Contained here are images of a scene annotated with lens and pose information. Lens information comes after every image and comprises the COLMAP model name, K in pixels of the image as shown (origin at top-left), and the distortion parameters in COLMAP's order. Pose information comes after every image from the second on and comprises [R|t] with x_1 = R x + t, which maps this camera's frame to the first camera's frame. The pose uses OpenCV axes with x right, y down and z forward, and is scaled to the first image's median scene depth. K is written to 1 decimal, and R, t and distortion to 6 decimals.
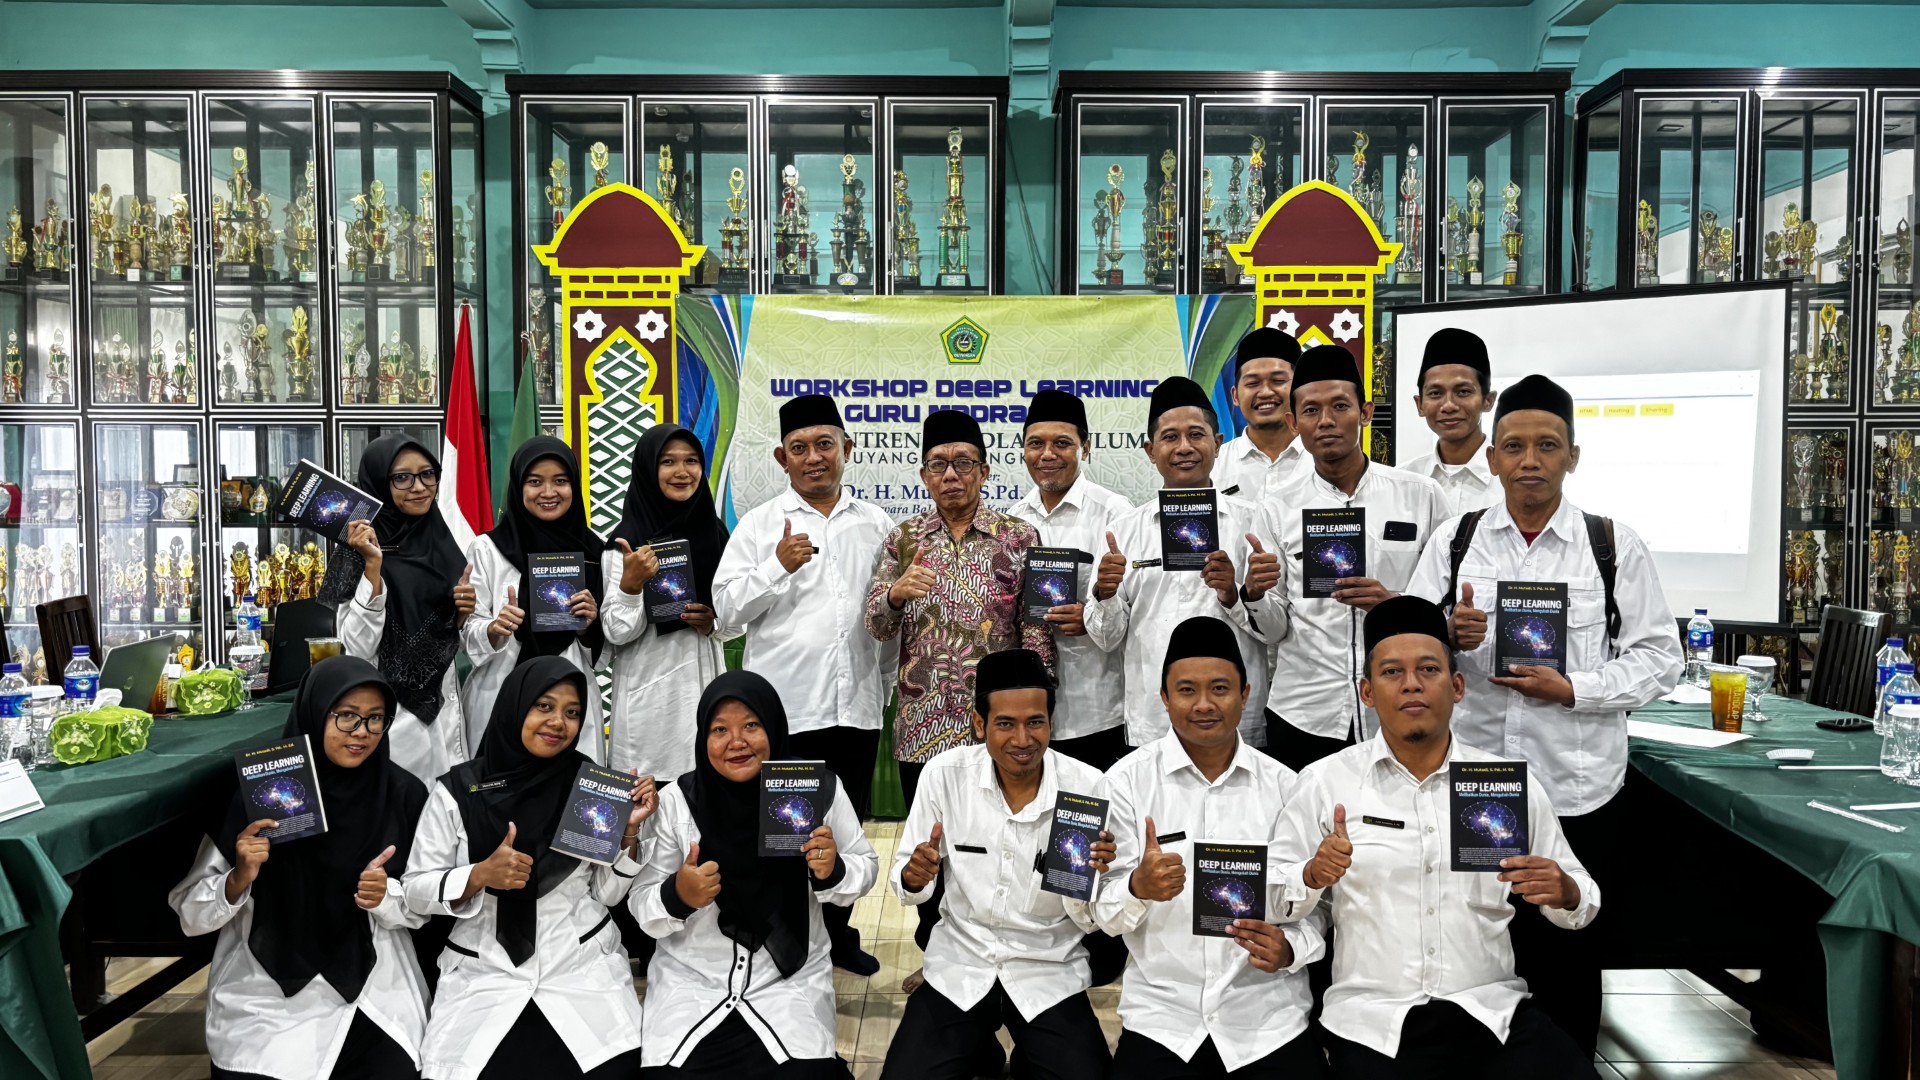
lens RADIAL K [[1487.8, 0, 960.0], [0, 1487.8, 540.0], [0, 0, 1]] dist [0.234392, -0.756376]
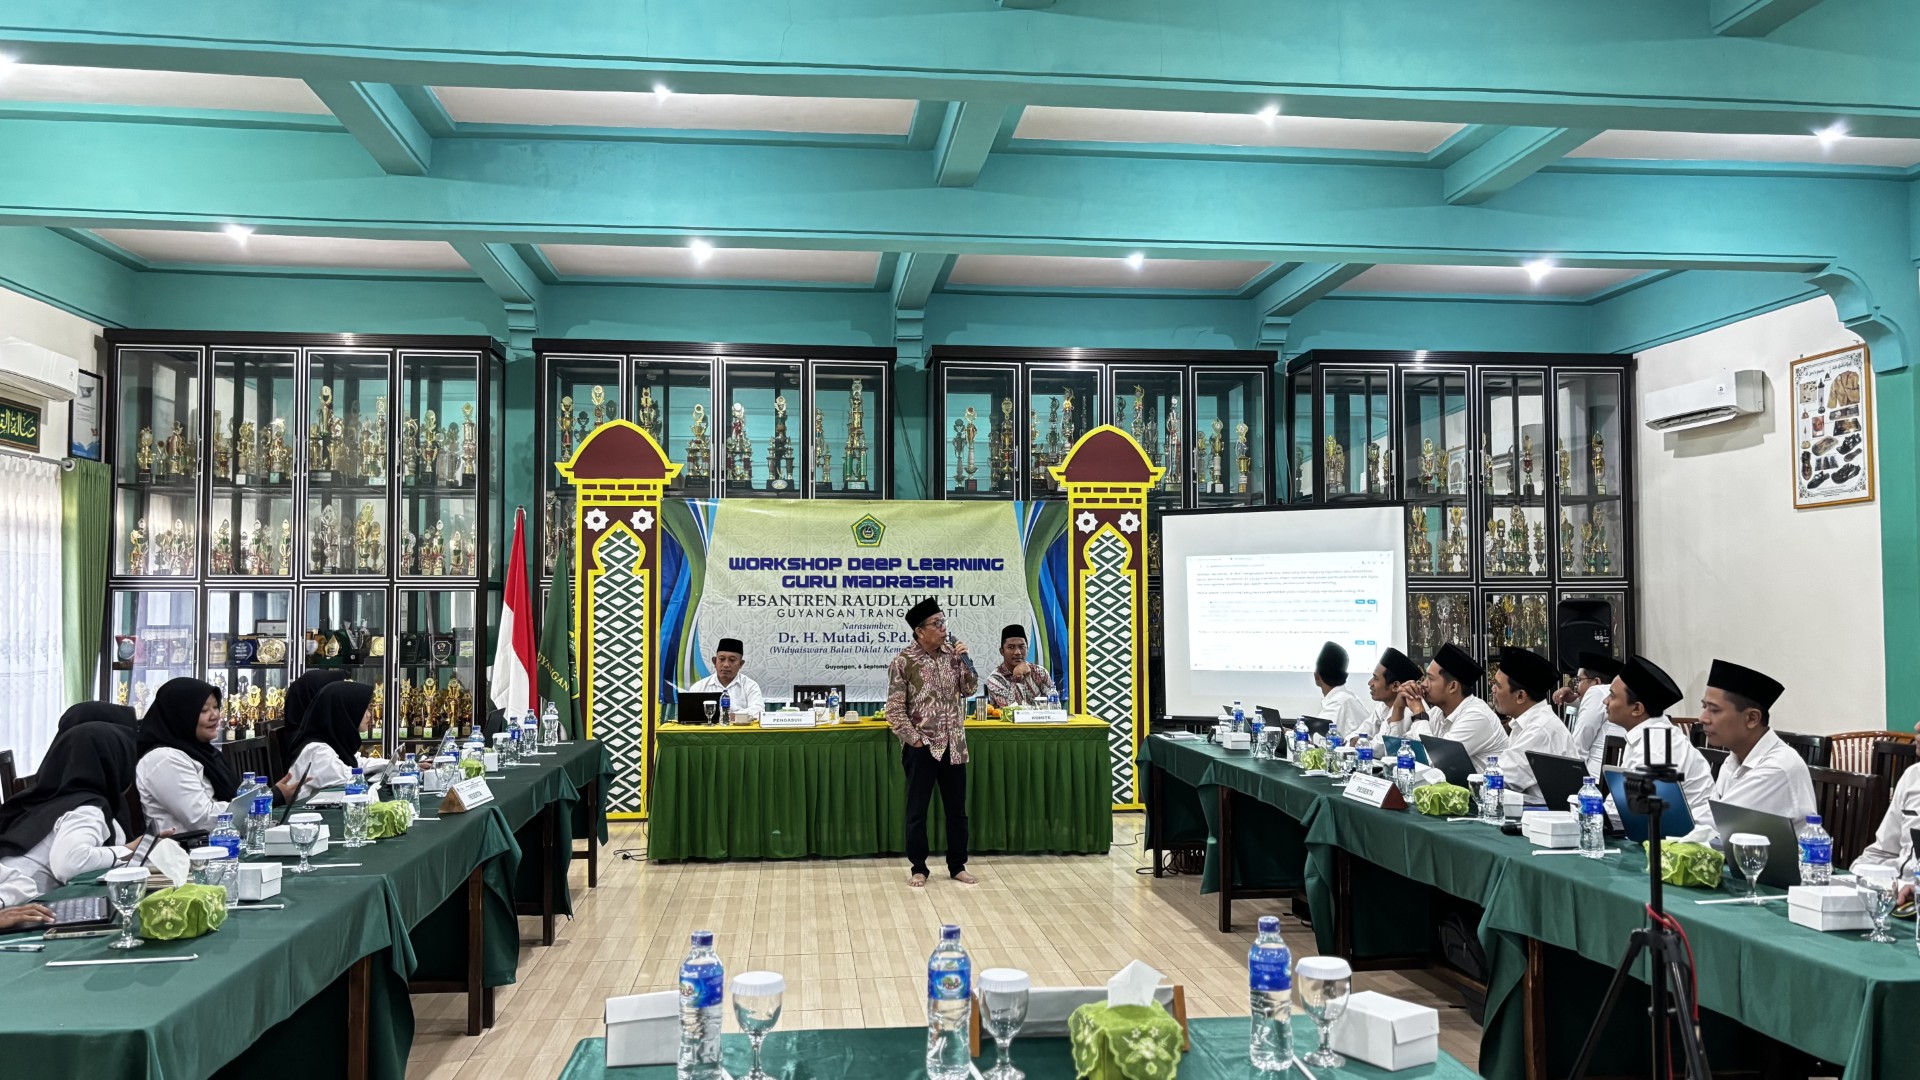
lens RADIAL K [[1487.8, 0, 960.0], [0, 1487.8, 540.0], [0, 0, 1]] dist [0.234392, -0.756376]
pose [[0.993792, 0.002880, 0.111219, -0.066971], [0.007600, 0.995573, -0.093687, 0.008706], [-0.110996, 0.093950, 0.989370, -0.406076]]
